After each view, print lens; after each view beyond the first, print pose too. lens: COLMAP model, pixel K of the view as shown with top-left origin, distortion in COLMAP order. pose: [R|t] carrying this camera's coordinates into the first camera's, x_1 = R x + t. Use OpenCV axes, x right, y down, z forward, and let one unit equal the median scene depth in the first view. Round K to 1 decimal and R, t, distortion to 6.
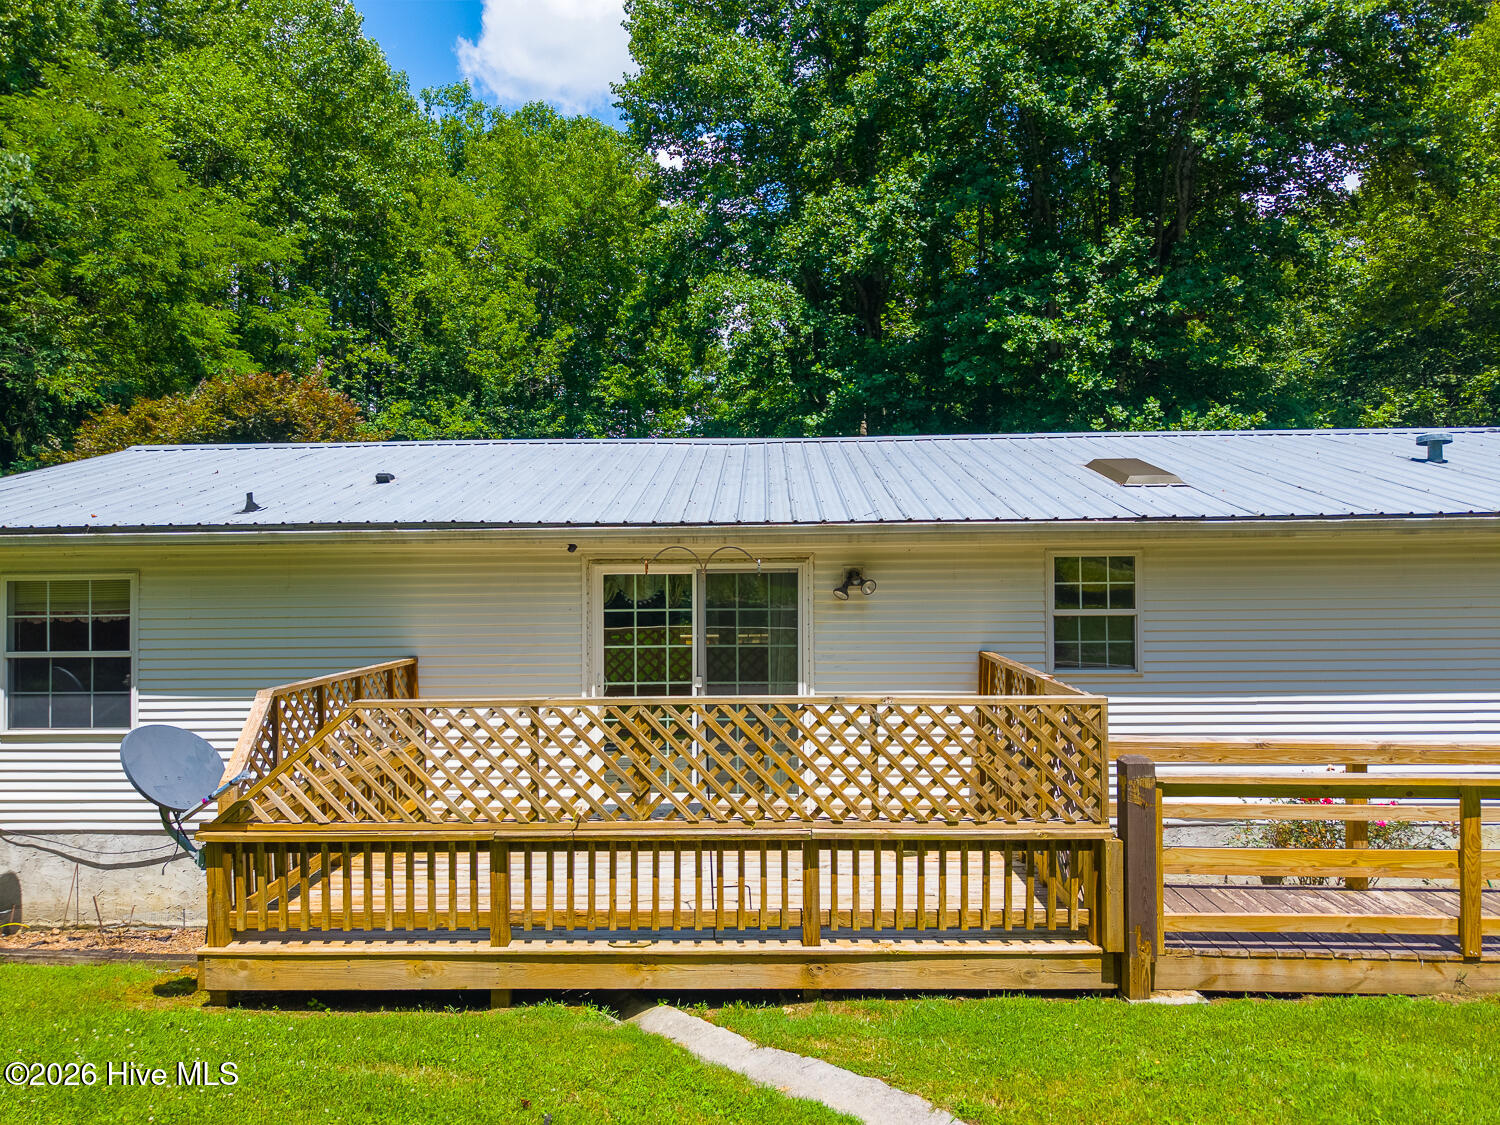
lens RADIAL K [[996.4, 0, 749.4], [0, 996.4, 564.6], [0, 0, 1]] dist [0.051370, -0.053489]
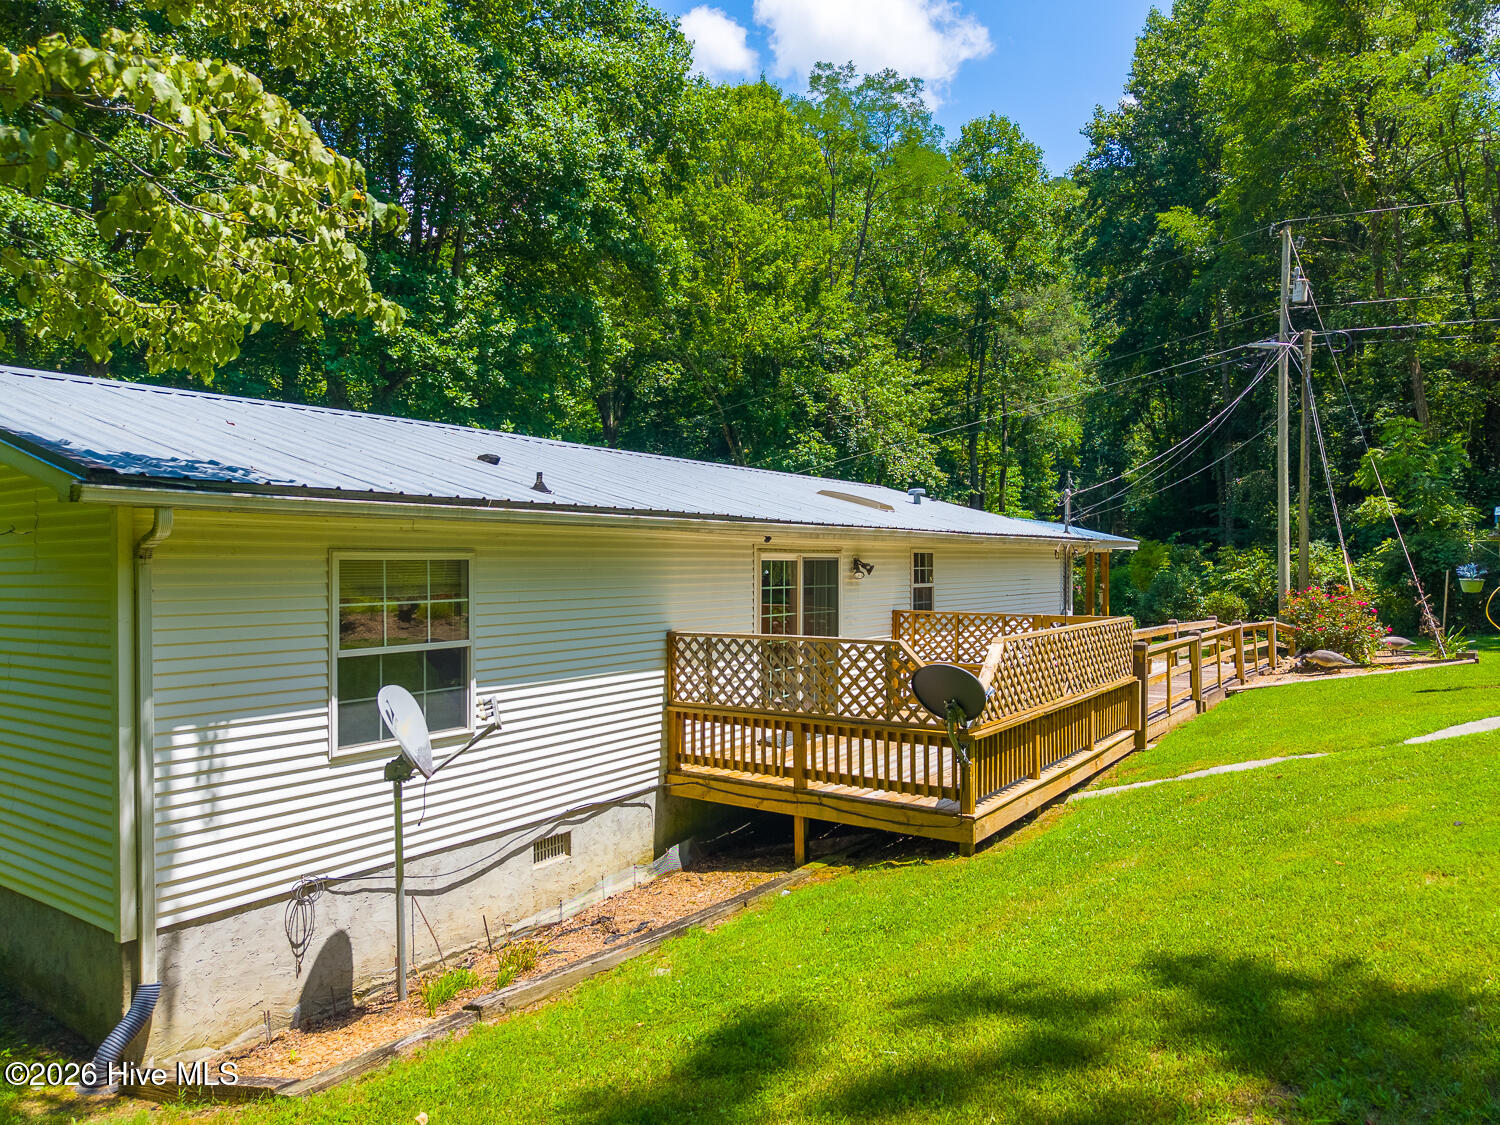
lens RADIAL K [[996.4, 0, 749.4], [0, 996.4, 564.6], [0, 0, 1]] dist [0.051370, -0.053489]
pose [[0.544154, 0.007400, 0.838953, -1.220658], [-0.007629, 0.999963, -0.003872, 0.020680], [-0.838951, -0.004293, 0.544191, 0.308178]]
